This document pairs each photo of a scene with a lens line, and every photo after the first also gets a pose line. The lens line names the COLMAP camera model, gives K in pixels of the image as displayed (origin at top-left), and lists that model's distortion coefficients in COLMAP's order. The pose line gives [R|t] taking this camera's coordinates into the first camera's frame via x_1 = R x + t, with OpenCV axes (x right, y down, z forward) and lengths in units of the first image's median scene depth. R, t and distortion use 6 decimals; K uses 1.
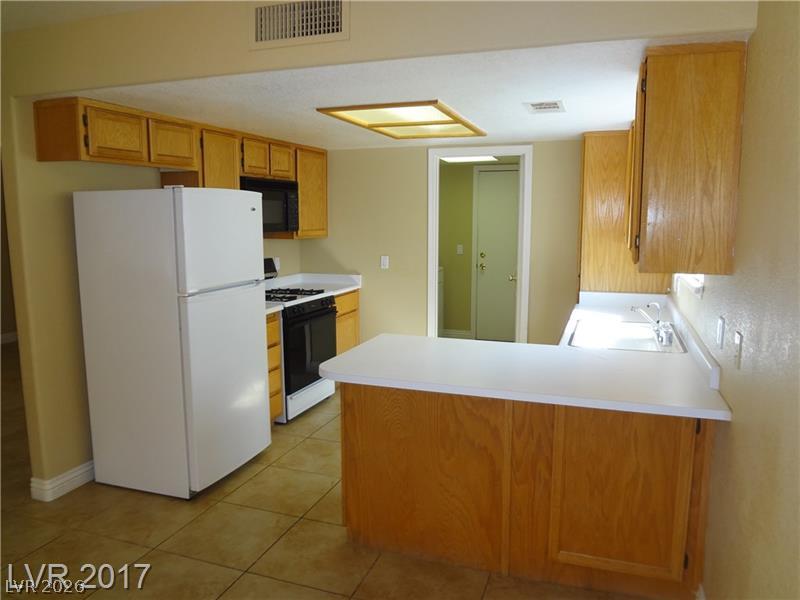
lens RADIAL K [[600.7, 0, 397.8], [0, 600.7, 299.6], [0, 0, 1]] dist [-0.046249, 0.007192]
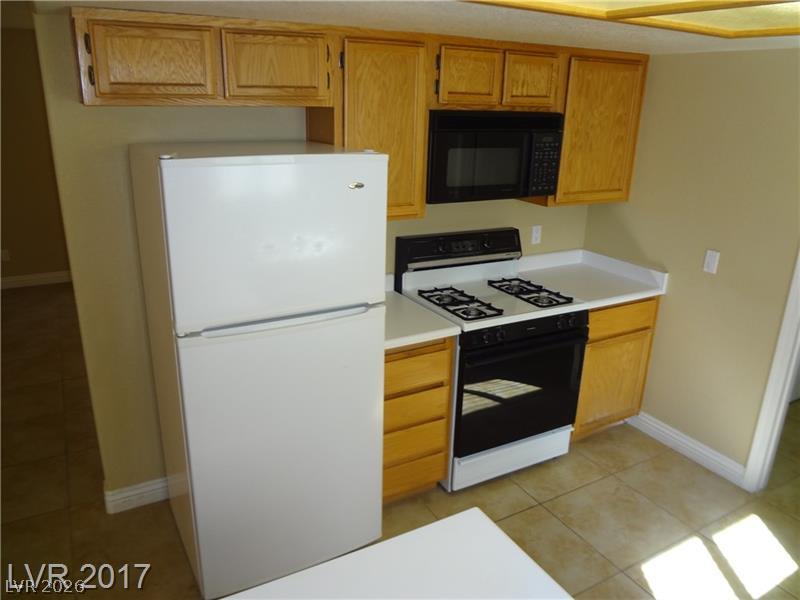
lens RADIAL K [[600.7, 0, 402.6], [0, 600.7, 299.4], [0, 0, 1]] dist [-0.046249, 0.007192]
pose [[0.757888, 0.227182, -0.611550, 0.131846], [-0.116944, 0.969534, 0.215240, -0.139703], [0.641817, -0.091611, 0.761366, 0.469071]]
